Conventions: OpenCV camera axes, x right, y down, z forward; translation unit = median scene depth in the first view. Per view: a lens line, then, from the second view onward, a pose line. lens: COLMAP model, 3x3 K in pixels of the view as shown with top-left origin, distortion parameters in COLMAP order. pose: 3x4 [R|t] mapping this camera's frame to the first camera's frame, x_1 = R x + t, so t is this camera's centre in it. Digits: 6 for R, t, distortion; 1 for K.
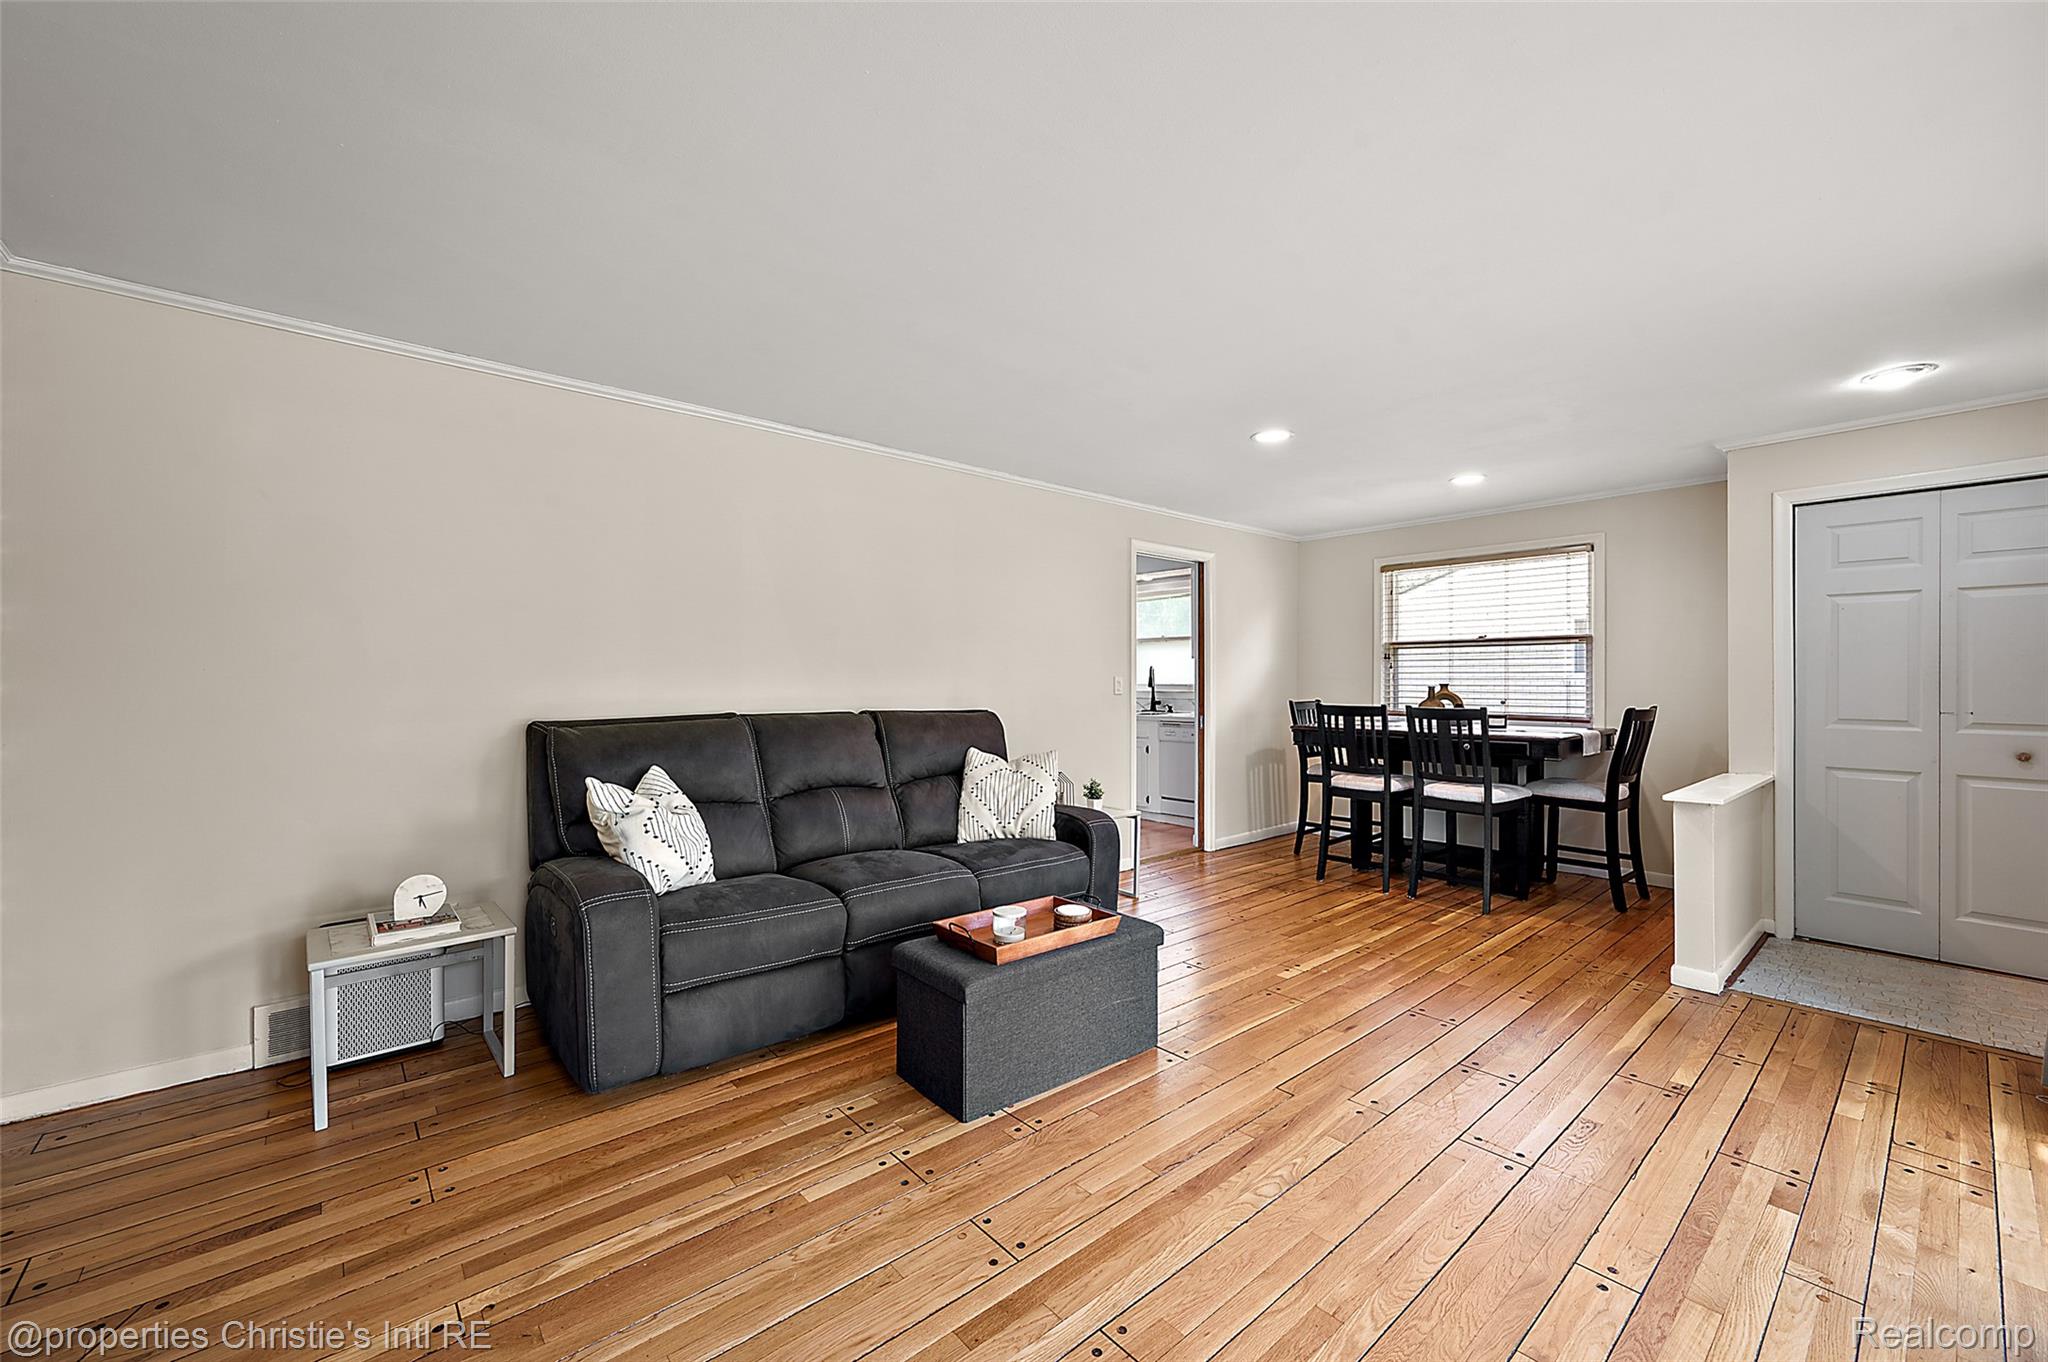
lens RADIAL K [[810.8, 0, 1024.0], [0, 810.8, 681.0], [0, 0, 1]] dist [0.001655, -0.000197]
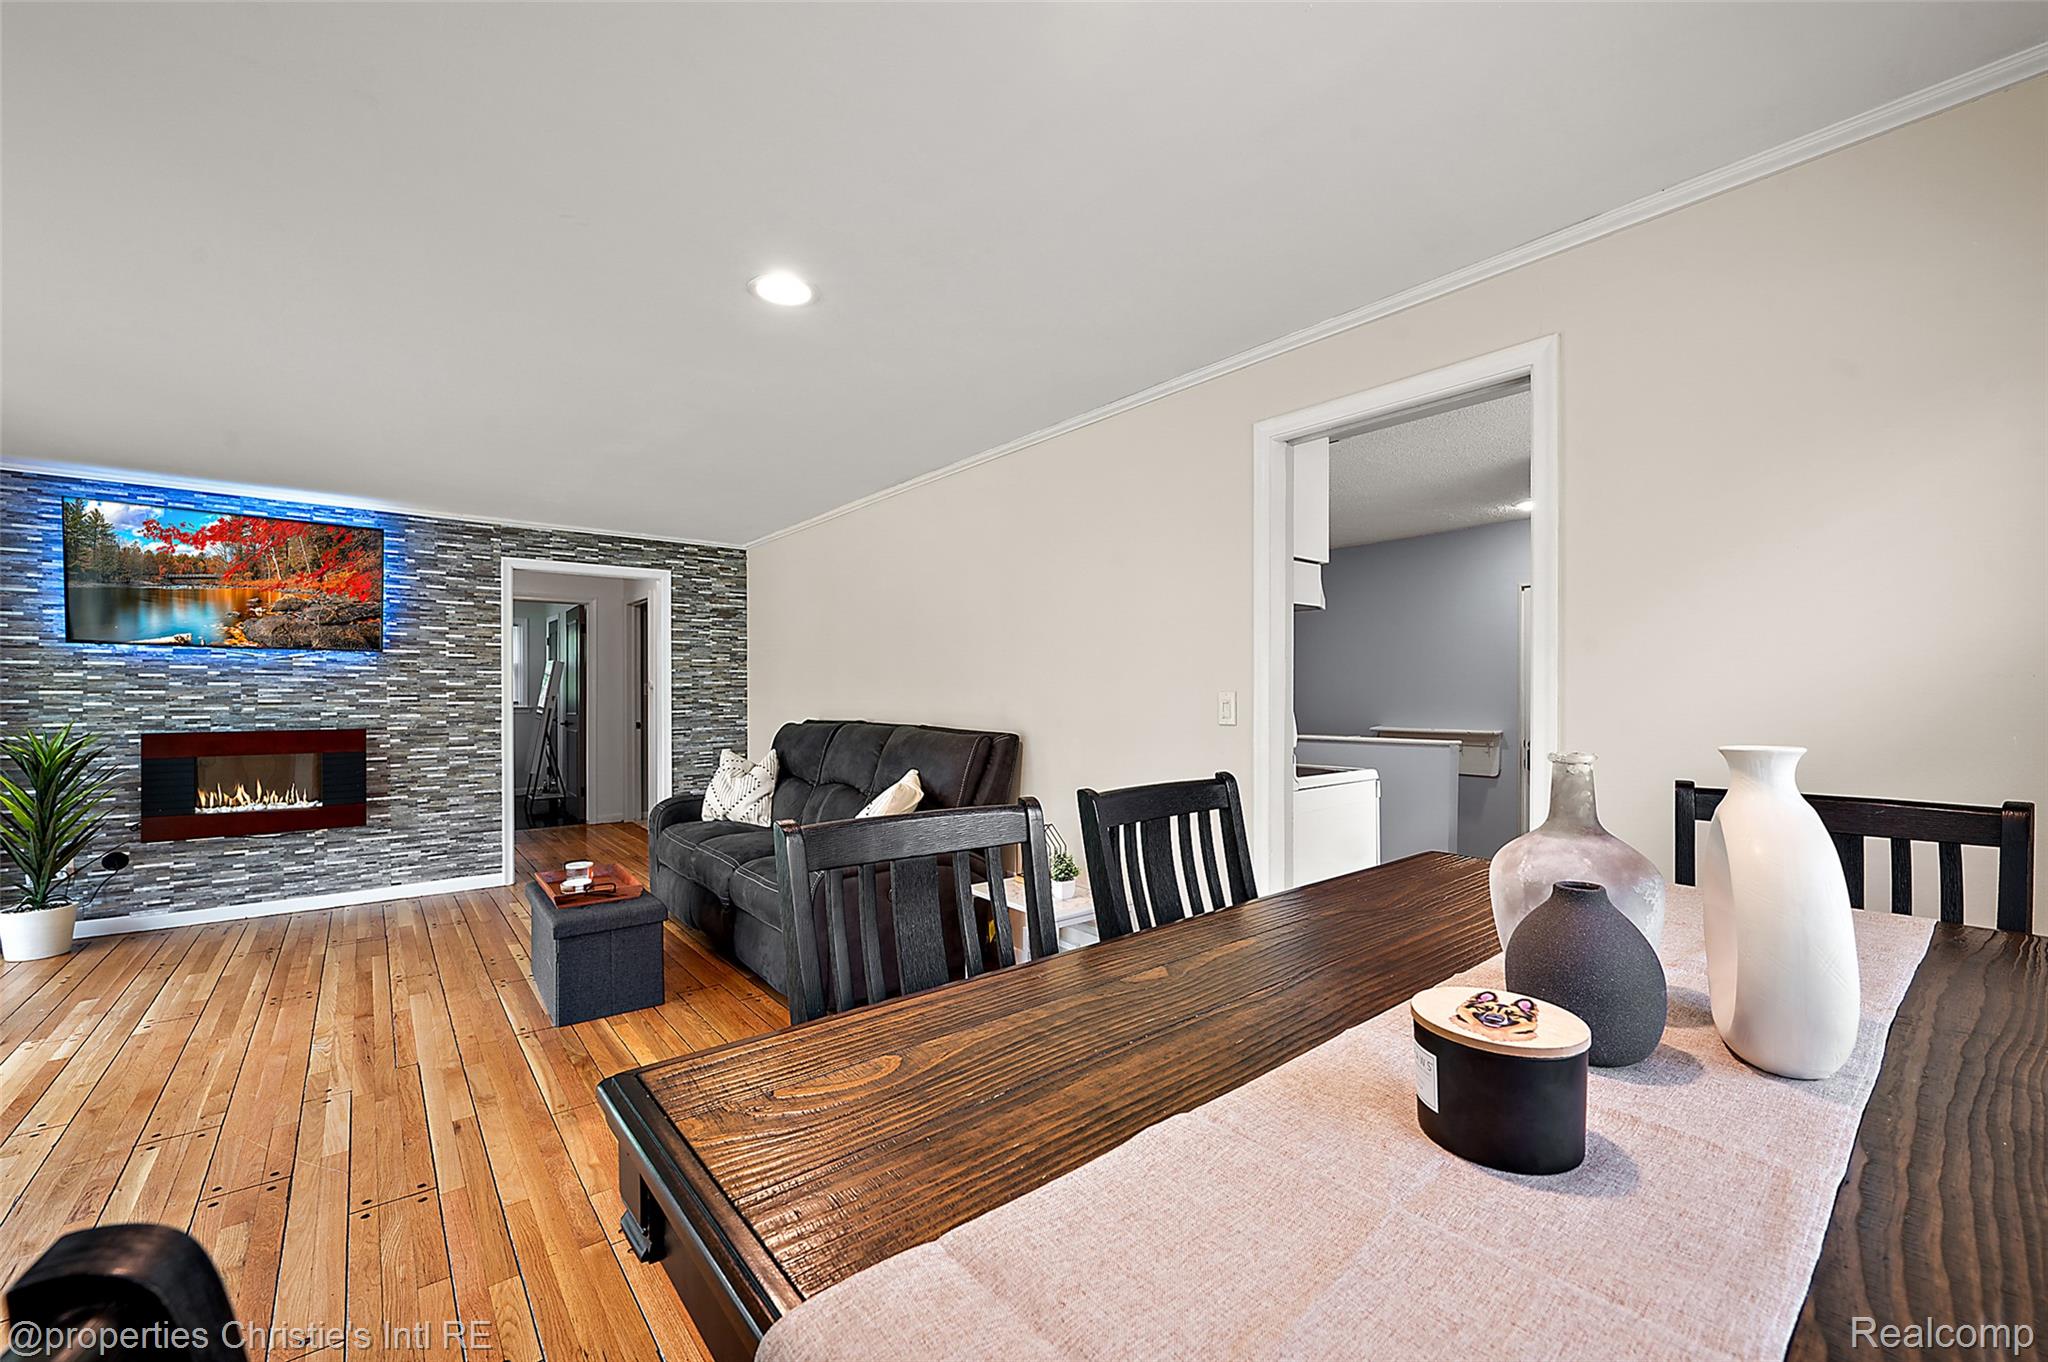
lens RADIAL K [[818.9, 0, 1022.4], [0, 818.9, 696.9], [0, 0, 1]] dist [-0.000619, 0.000136]
pose [[-0.033831, 0.006786, -0.999405, 0.933310], [0.003103, 0.999973, 0.006685, -0.009301], [0.999423, -0.002875, -0.033852, 1.237337]]
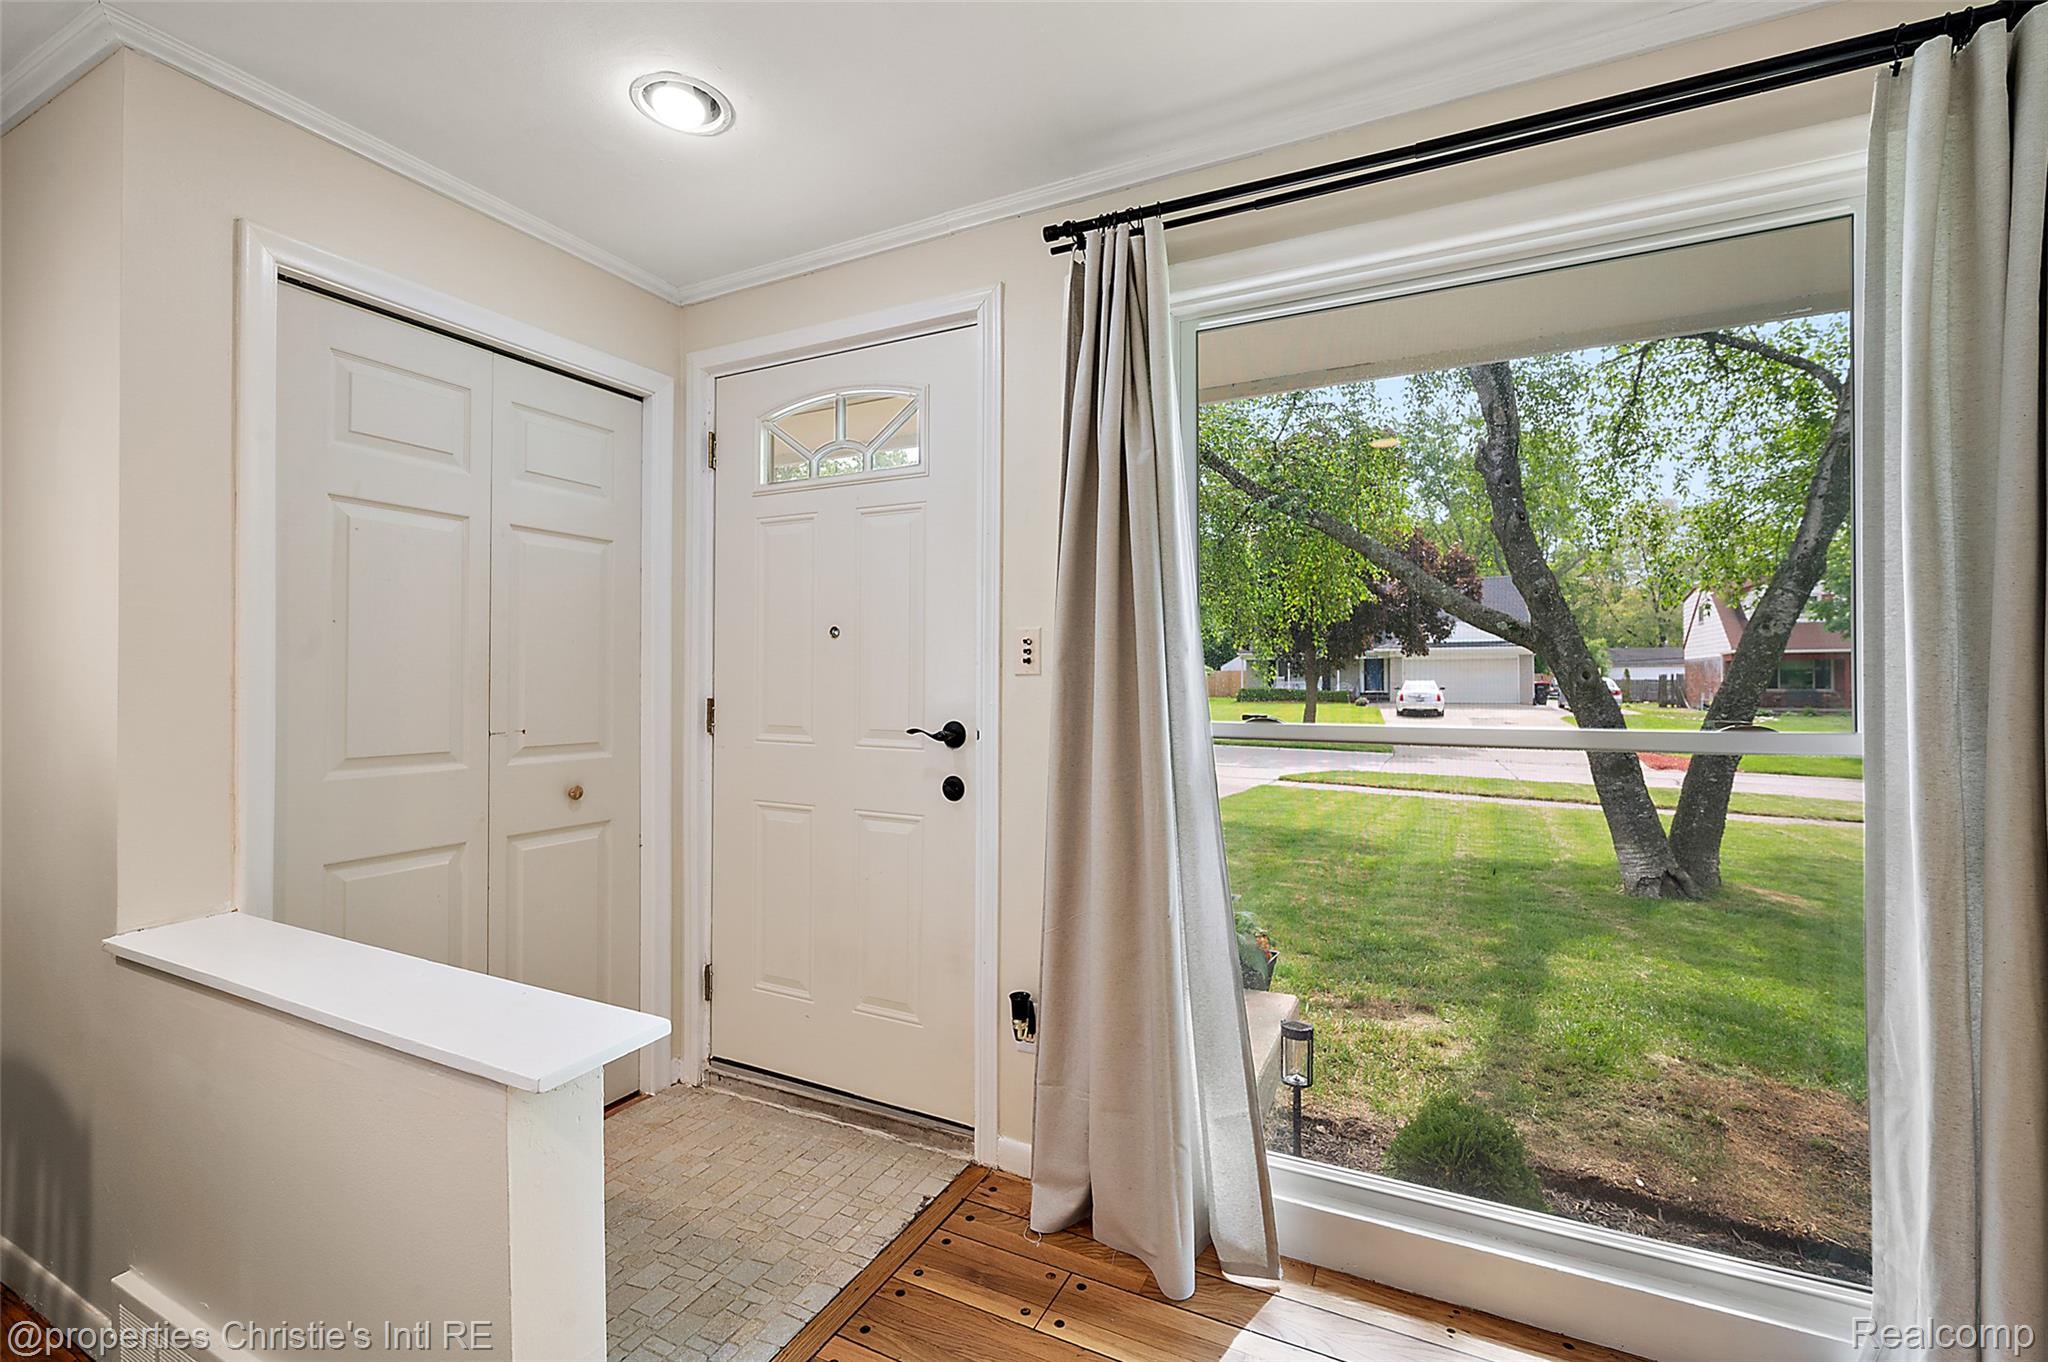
lens RADIAL K [[867.5, 0, 1033.3], [0, 867.5, 675.0], [0, 0, 1]] dist [-0.000445, -0.000013]
pose [[-0.391548, 0.005626, 0.920140, 0.384611], [0.001951, 0.999984, -0.005284, 0.001119], [-0.920156, -0.000274, -0.391553, 0.839187]]
